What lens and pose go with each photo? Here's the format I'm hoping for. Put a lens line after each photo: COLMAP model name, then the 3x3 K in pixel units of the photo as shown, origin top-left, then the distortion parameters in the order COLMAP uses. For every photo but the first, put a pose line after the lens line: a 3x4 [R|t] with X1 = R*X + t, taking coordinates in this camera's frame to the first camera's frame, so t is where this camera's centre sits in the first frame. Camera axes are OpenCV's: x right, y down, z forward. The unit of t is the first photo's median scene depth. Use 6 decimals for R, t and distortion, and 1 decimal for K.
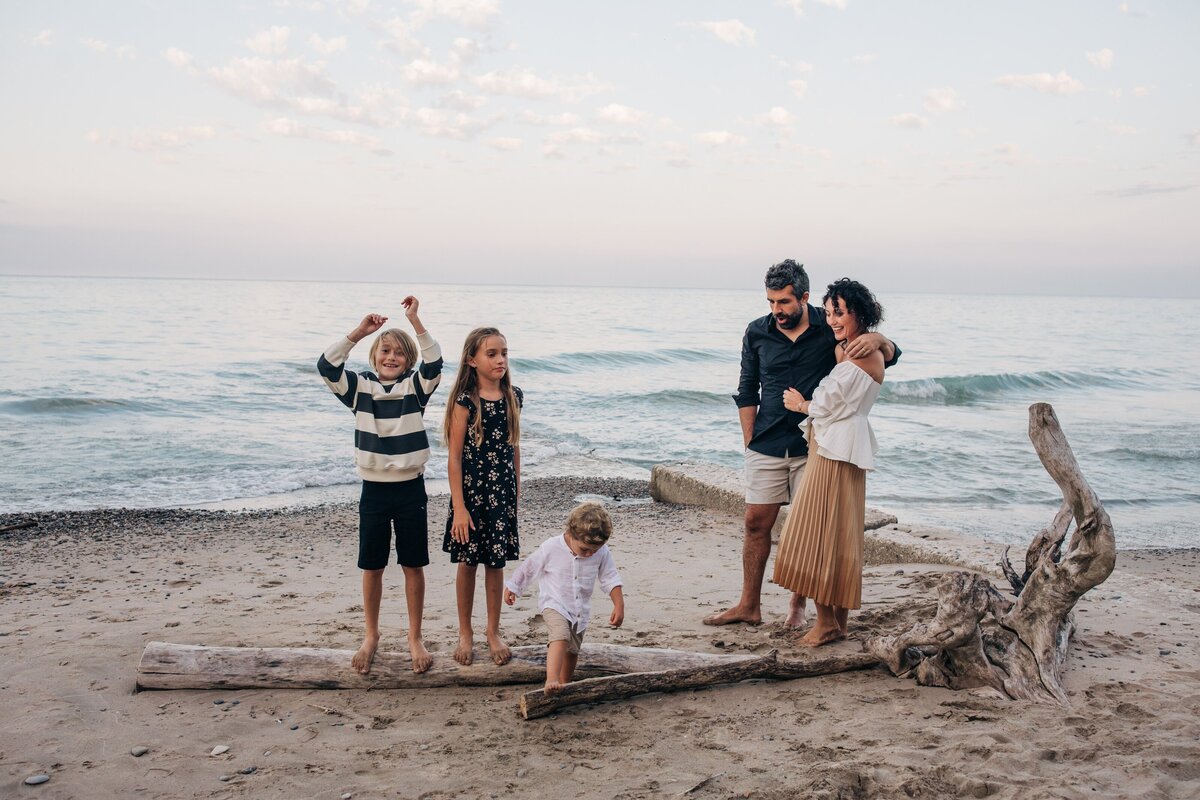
lens RADIAL K [[1150.3, 0, 600.0], [0, 1150.3, 400.0], [0, 0, 1]] dist [0.004033, -0.027076]
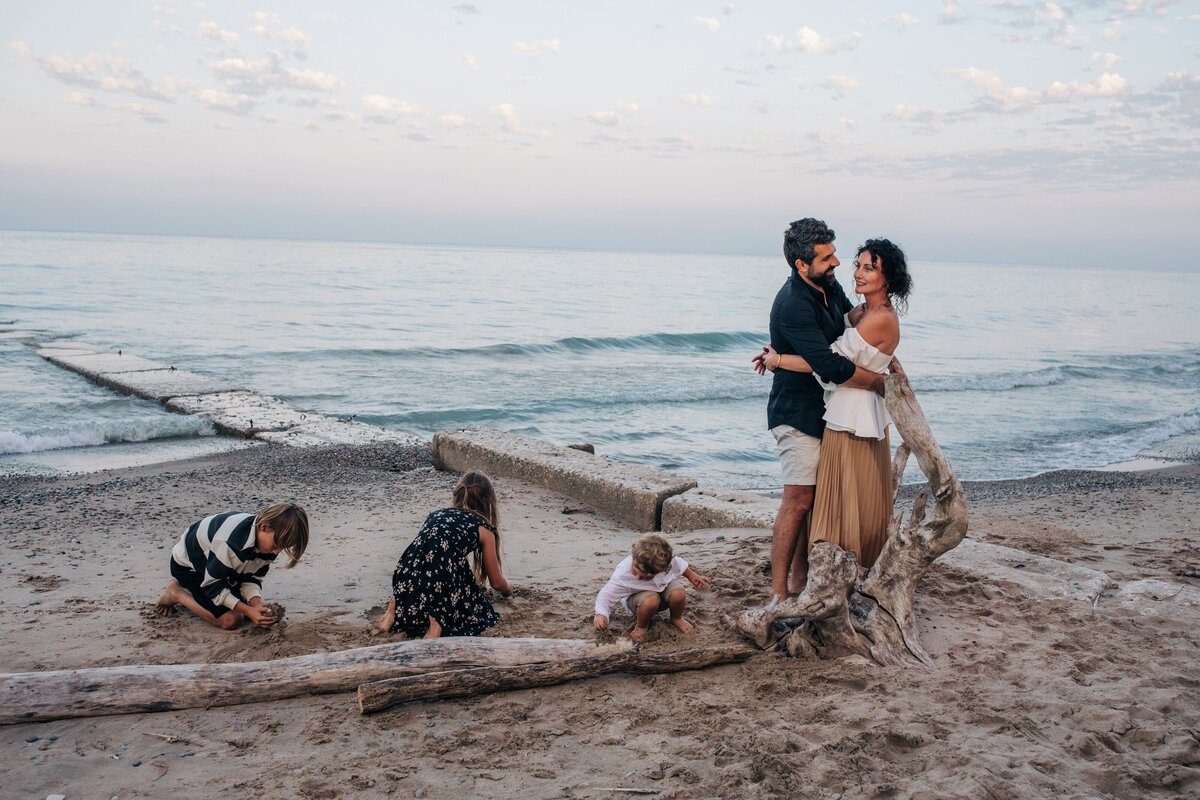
lens RADIAL K [[1150.3, 0, 600.0], [0, 1150.3, 400.0], [0, 0, 1]] dist [0.004033, -0.027076]
pose [[0.968663, -0.018405, 0.247696, -0.125575], [0.008667, 0.999148, 0.040350, -0.017858], [-0.248228, -0.036939, 0.967997, 0.080762]]
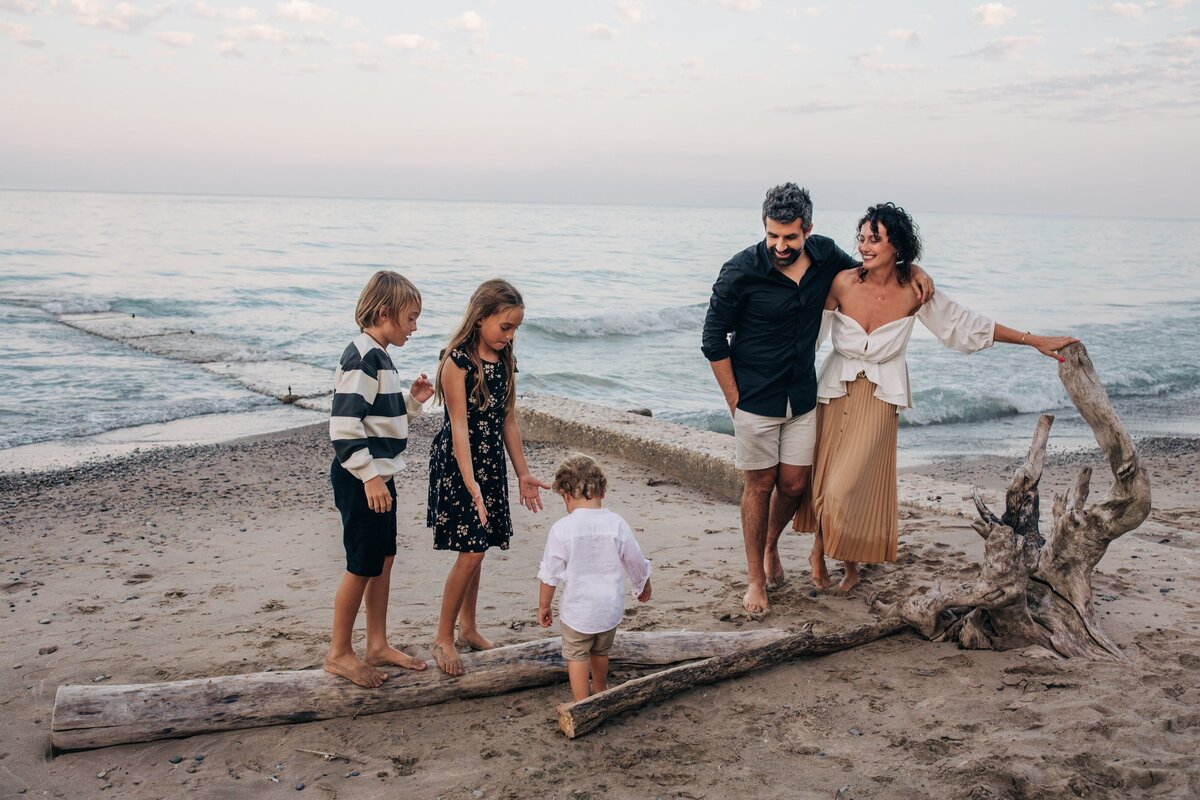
lens RADIAL K [[1150.3, 0, 600.0], [0, 1150.3, 400.0], [0, 0, 1]] dist [0.004033, -0.027076]
pose [[0.965655, -0.038429, 0.256972, -0.236931], [0.018558, 0.996677, 0.079312, -0.032189], [-0.259166, -0.071819, 0.963159, 0.194555]]
